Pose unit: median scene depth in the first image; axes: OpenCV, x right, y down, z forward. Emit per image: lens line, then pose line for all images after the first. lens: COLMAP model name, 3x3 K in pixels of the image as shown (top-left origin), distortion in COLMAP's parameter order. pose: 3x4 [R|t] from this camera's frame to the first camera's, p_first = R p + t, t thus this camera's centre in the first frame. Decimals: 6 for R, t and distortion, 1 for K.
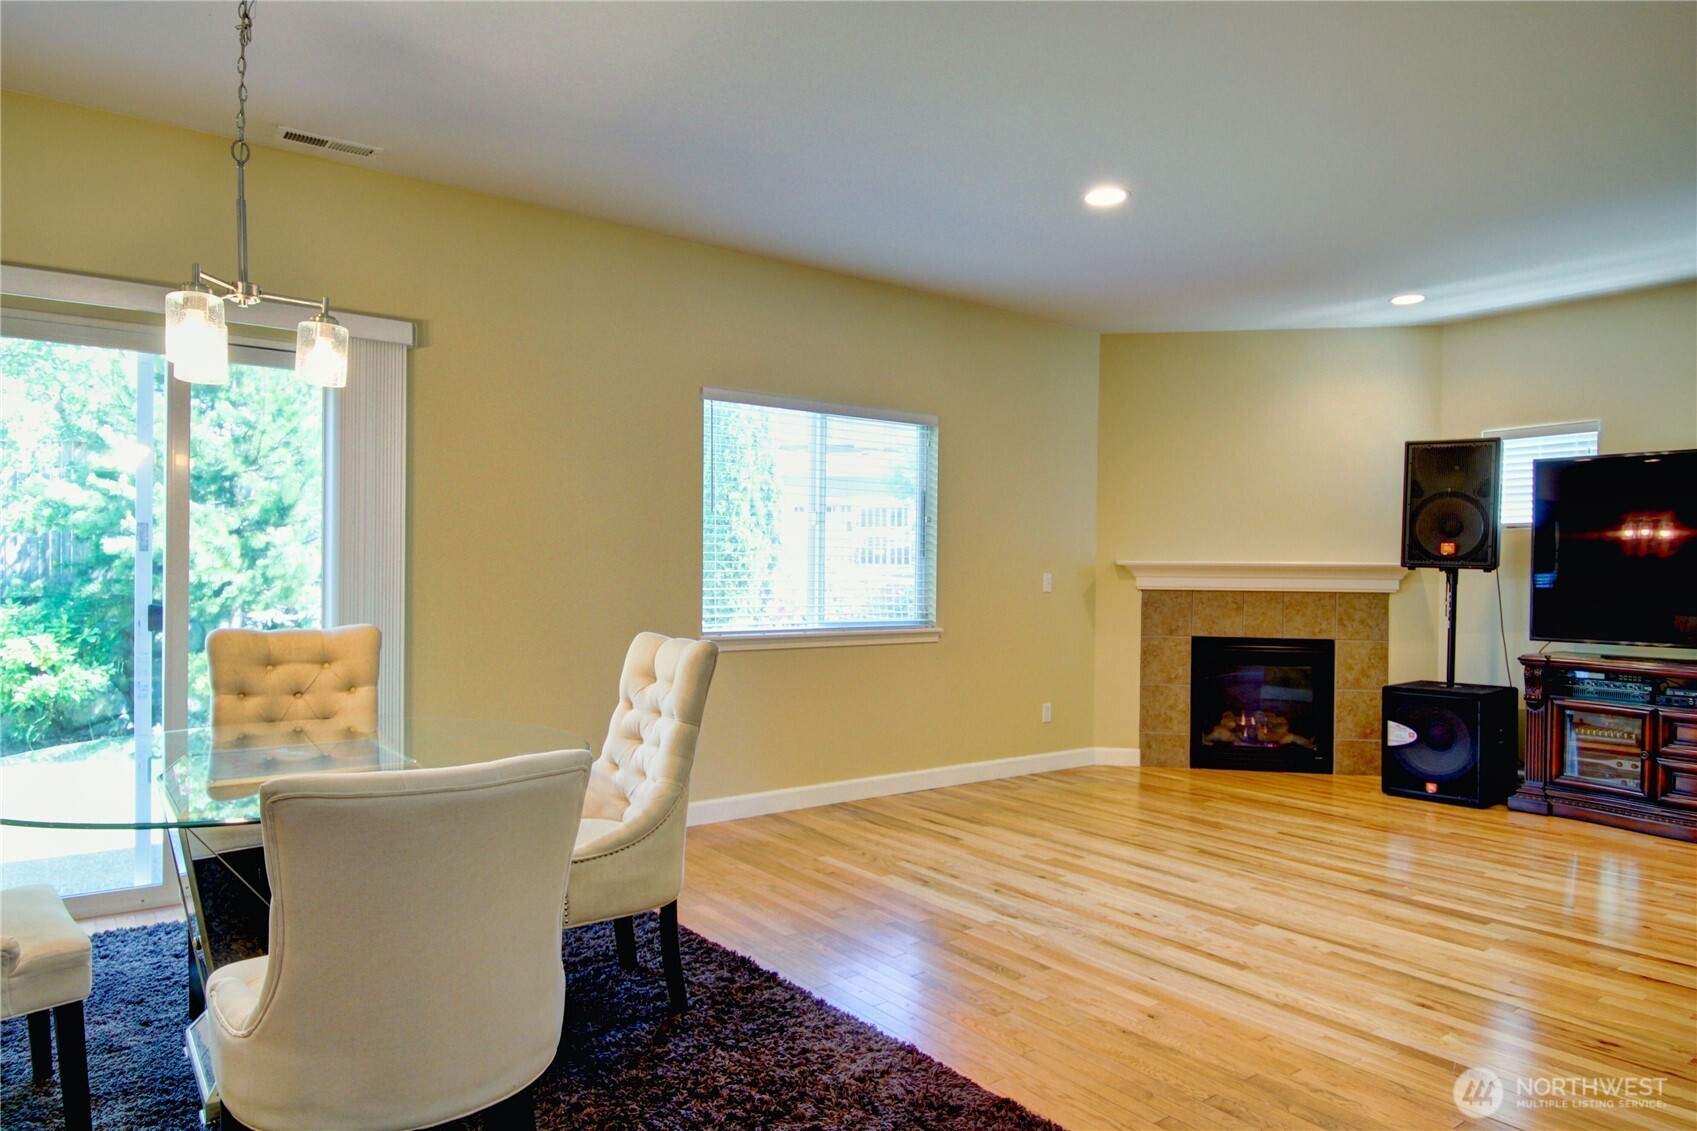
lens RADIAL K [[1042.9, 0, 840.2], [0, 1042.9, 579.2], [0, 0, 1]] dist [0.036446, -0.046810]
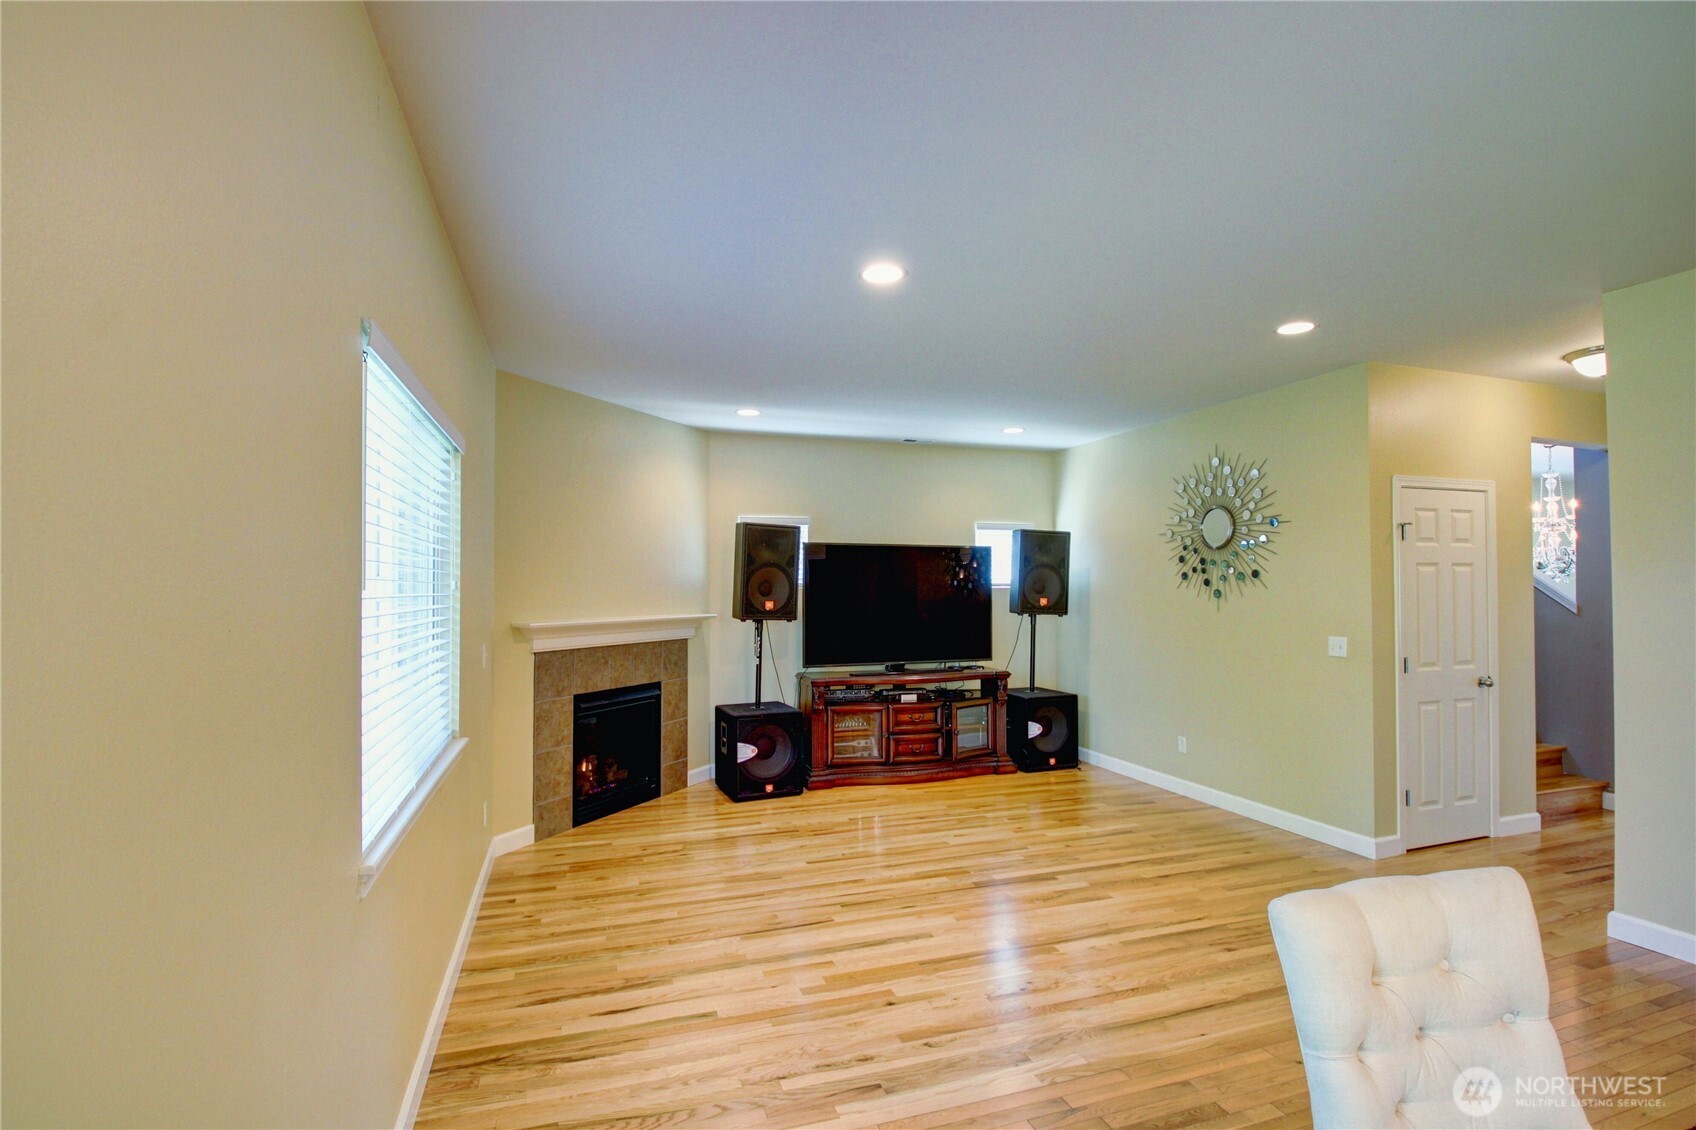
lens RADIAL K [[789.6, 0, 848.0], [0, 789.6, 565.0], [0, 0, 1]] dist [0.003031, -0.000187]
pose [[0.317410, 0.013315, 0.948195, -0.335679], [0.011770, 0.999769, -0.017979, -0.059645], [-0.948215, 0.016867, 0.317180, 0.573108]]
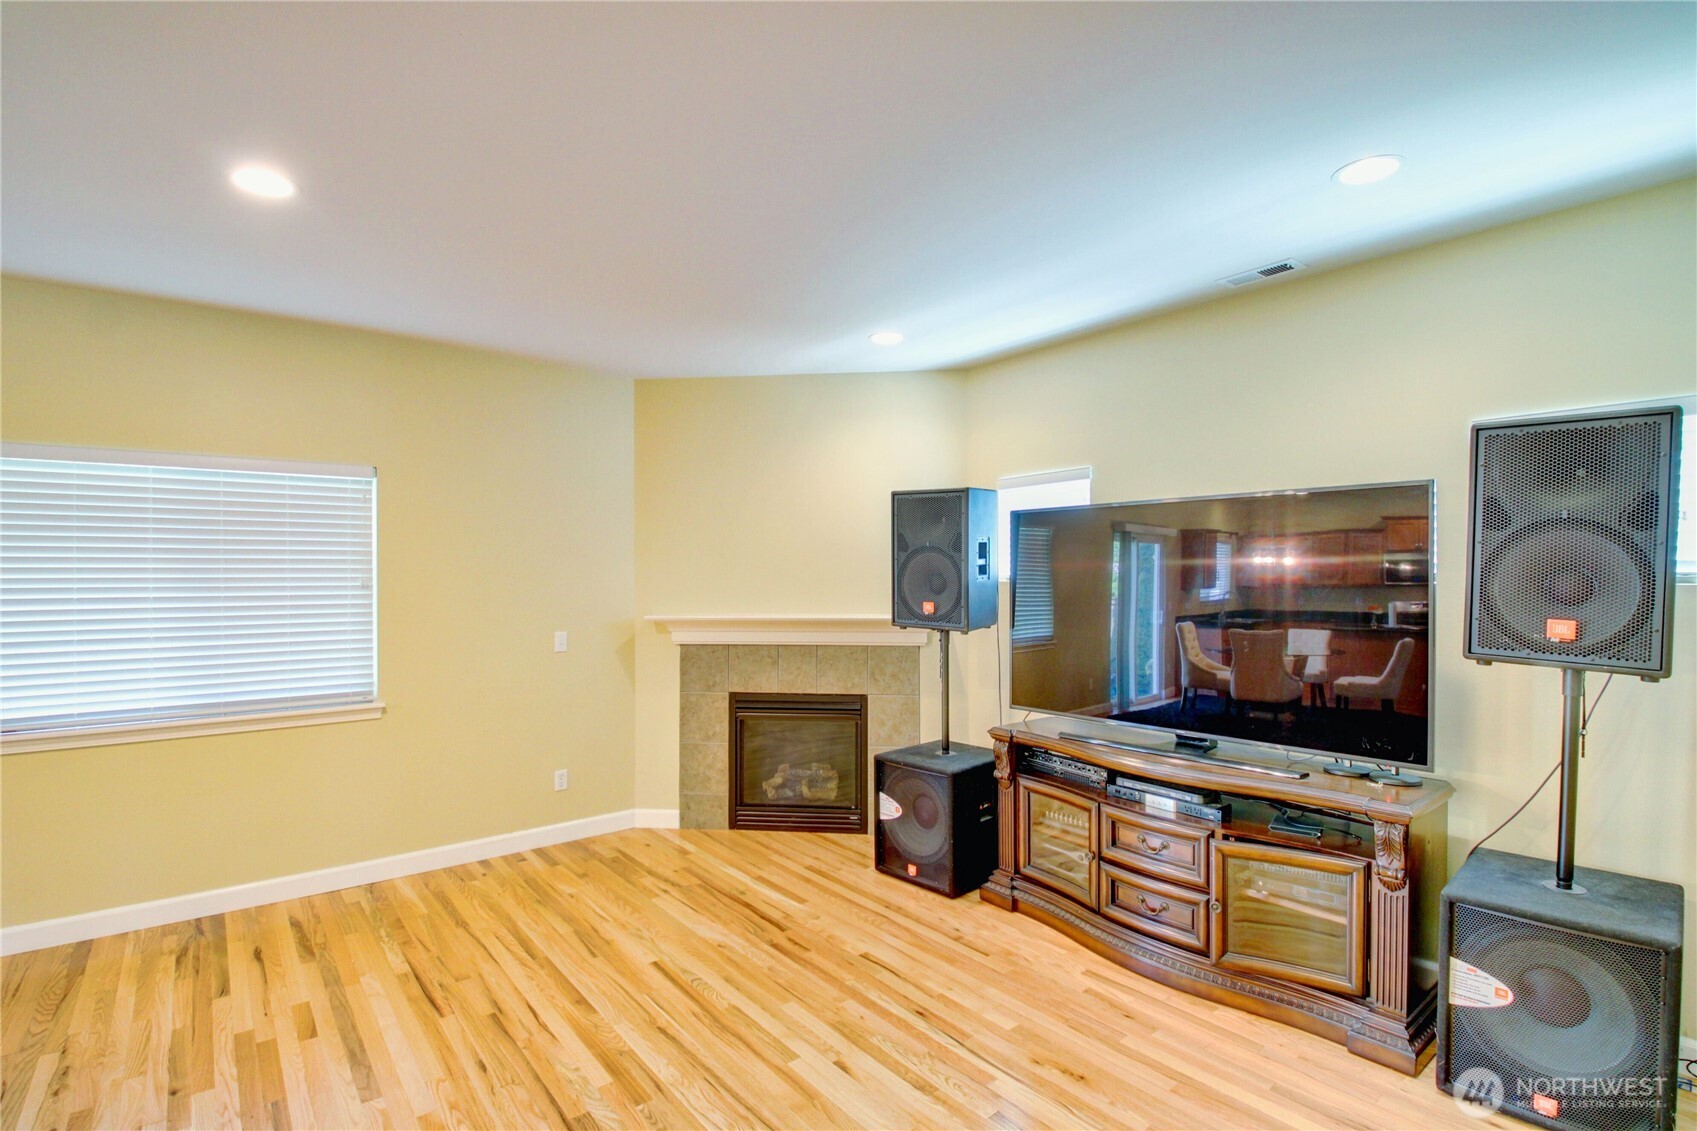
lens RADIAL K [[790.2, 0, 839.4], [0, 790.2, 569.2], [0, 0, 1]] dist [0.001949, -0.020074]
pose [[0.999354, -0.016092, 0.032137, 0.467871], [0.016380, 0.999828, -0.008726, -0.056860], [-0.031991, 0.009247, 0.999445, 0.302888]]
